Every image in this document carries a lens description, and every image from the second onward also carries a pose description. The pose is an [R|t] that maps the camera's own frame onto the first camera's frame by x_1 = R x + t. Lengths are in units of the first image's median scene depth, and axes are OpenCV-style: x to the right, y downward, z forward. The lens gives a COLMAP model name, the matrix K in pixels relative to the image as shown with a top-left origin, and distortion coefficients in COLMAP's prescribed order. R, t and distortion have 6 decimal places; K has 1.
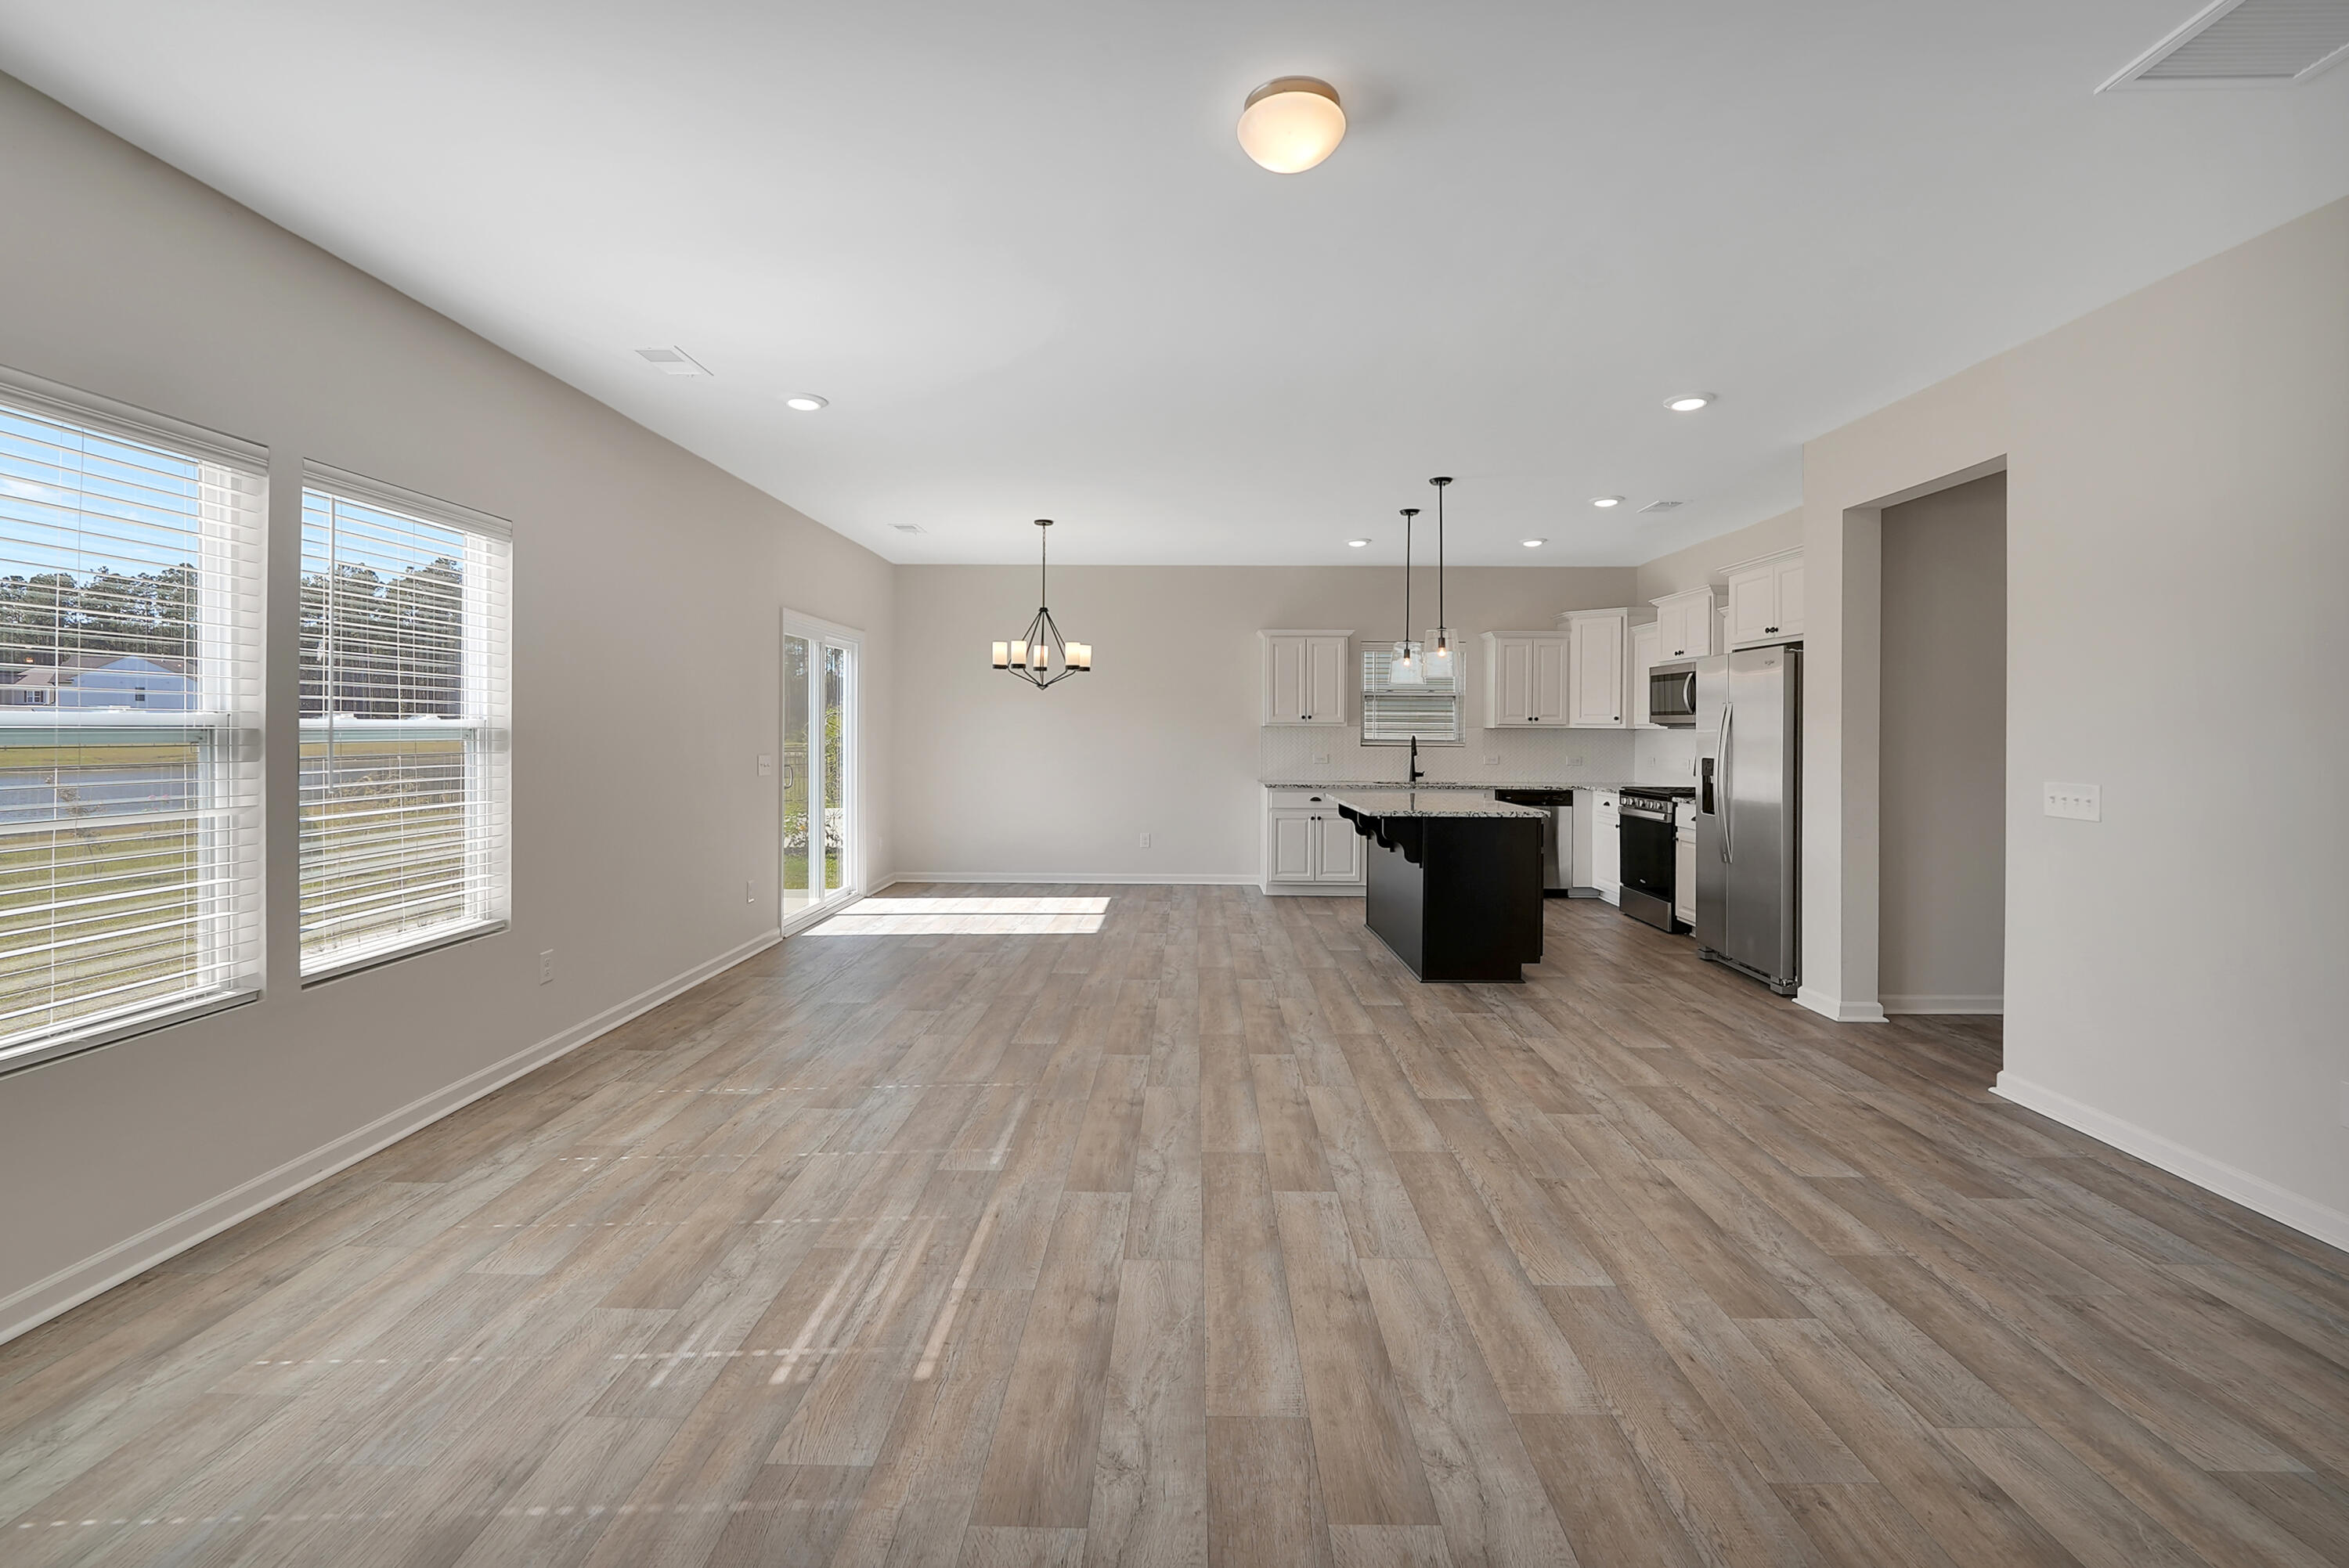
lens RADIAL K [[933.2, 0, 1176.2], [0, 933.2, 800.4], [0, 0, 1]] dist [-0.006263, -0.000131]
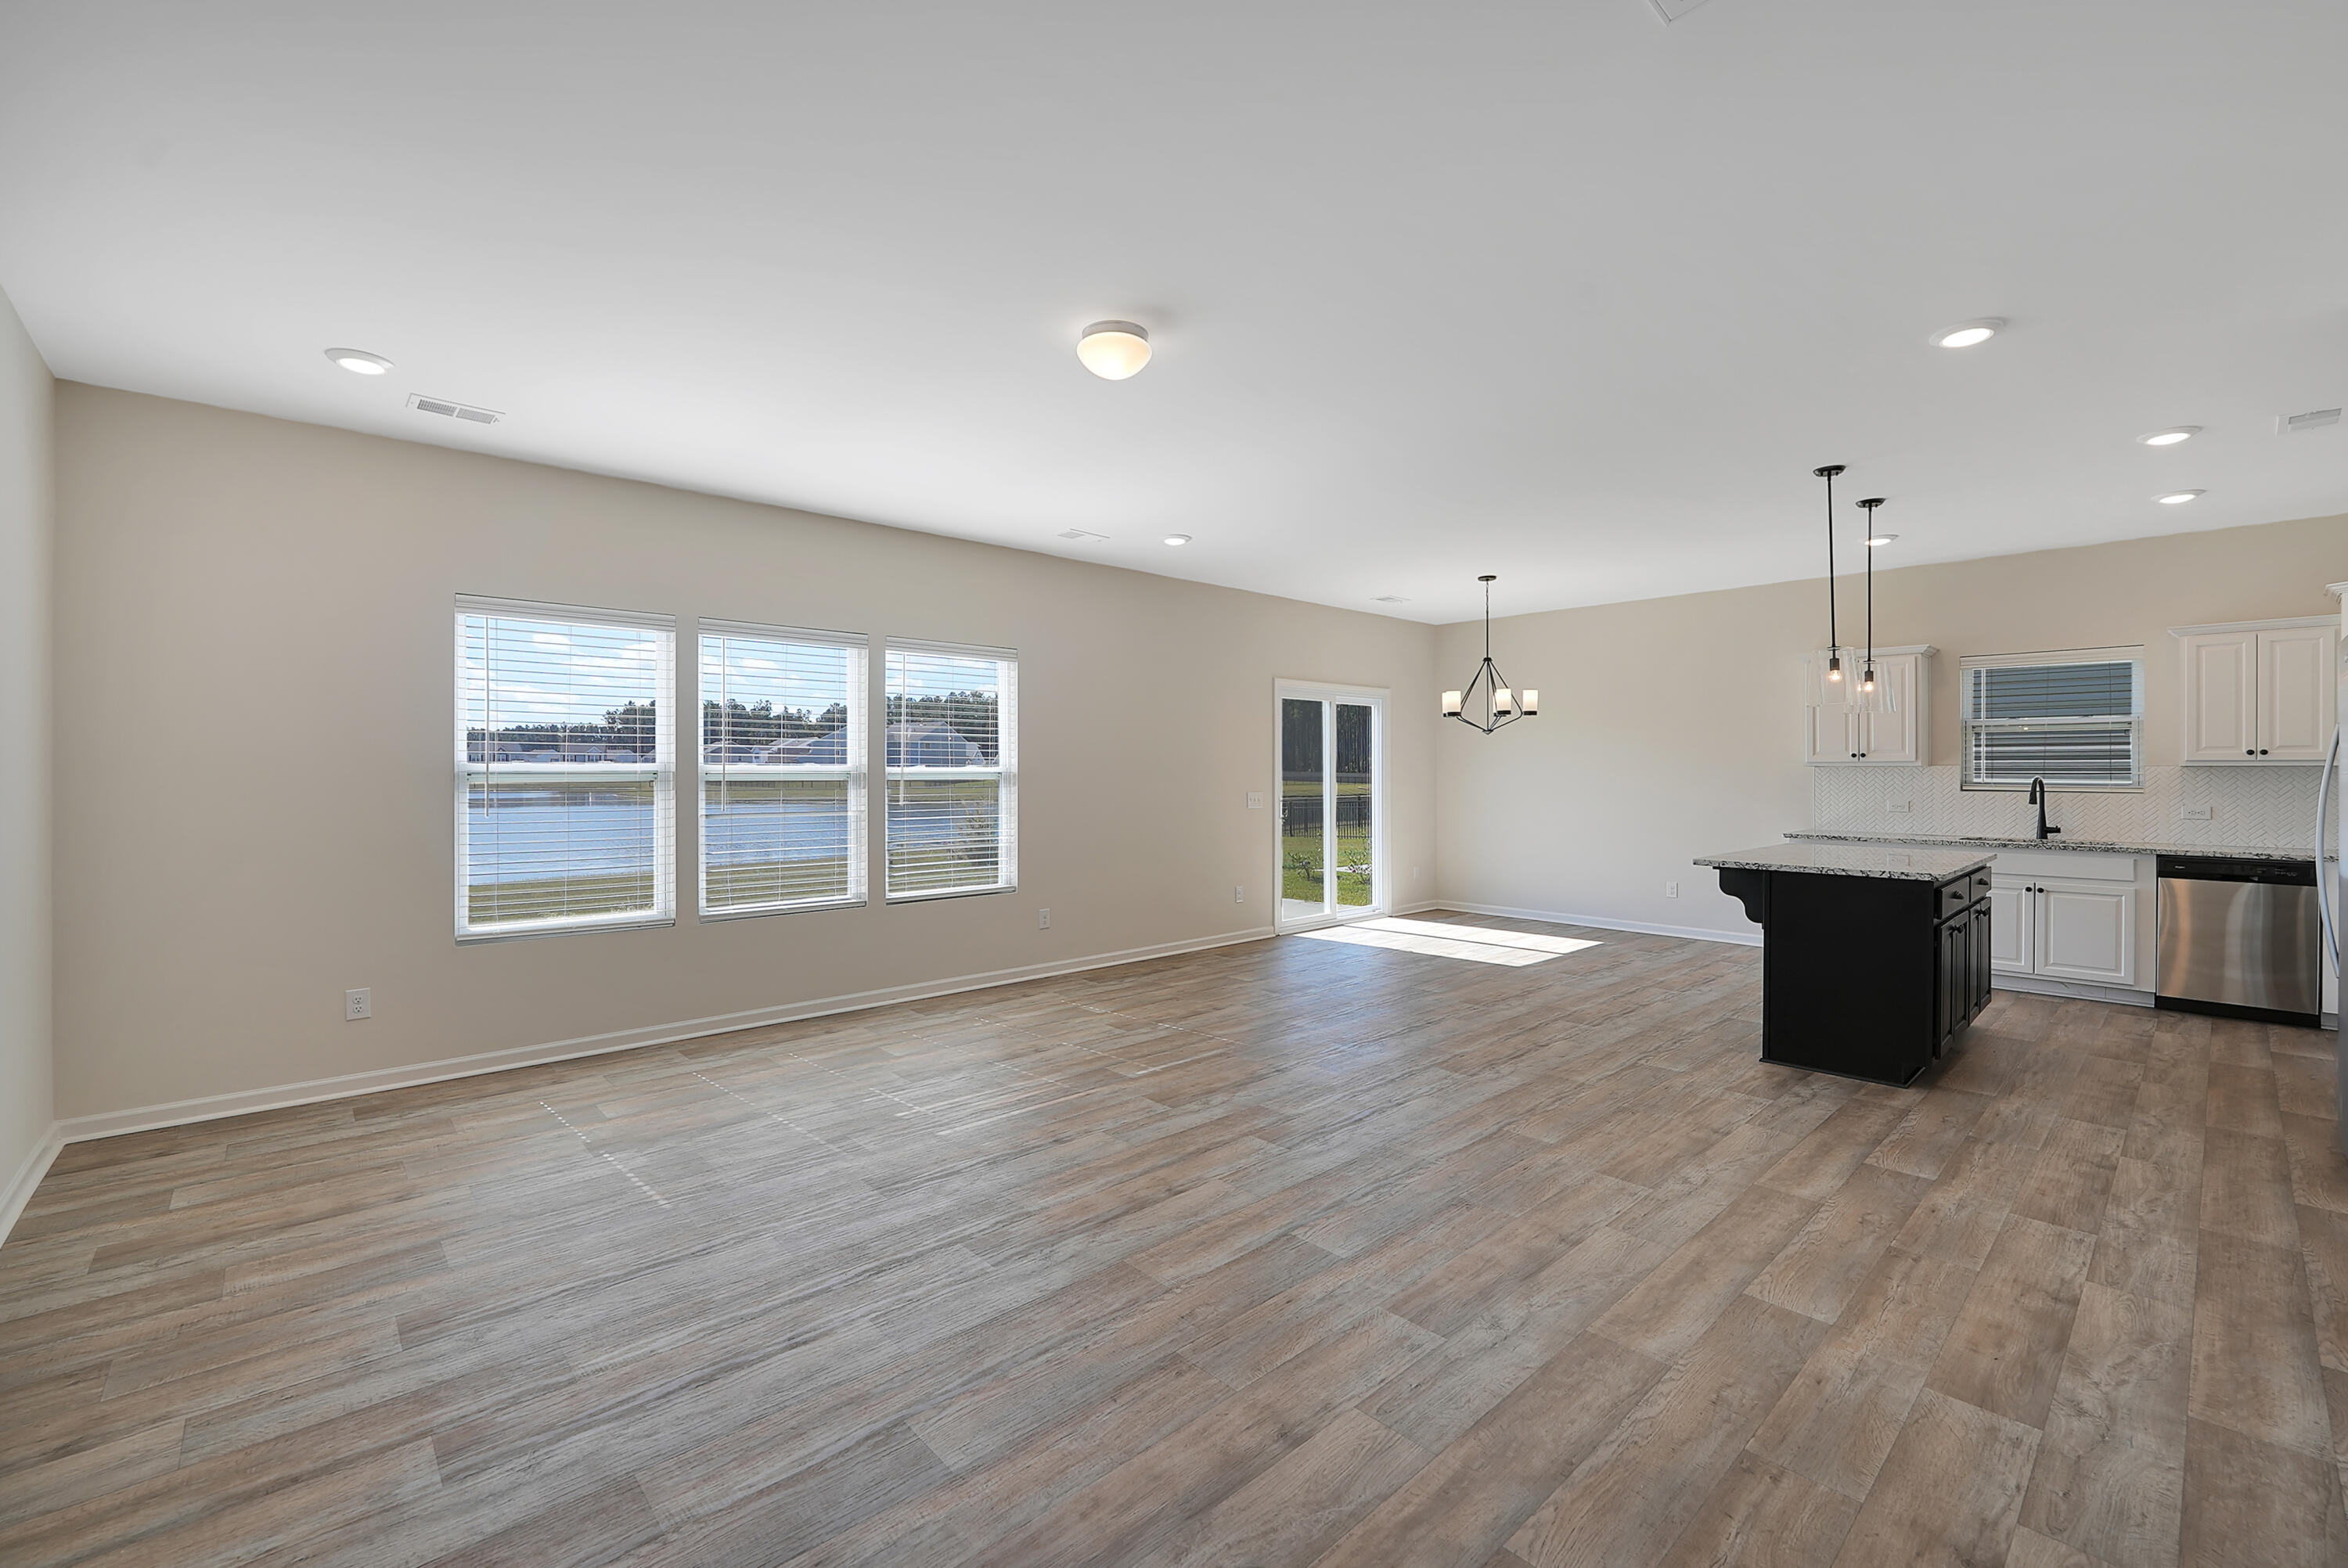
lens RADIAL K [[957.7, 0, 1231.3], [0, 957.7, 799.0], [0, 0, 1]] dist [-0.001739, -0.000314]
pose [[0.708724, 0.009830, -0.705417, 0.683240], [-0.048884, 0.998184, -0.035203, 0.011771], [0.703790, 0.059433, 0.707917, 0.034387]]
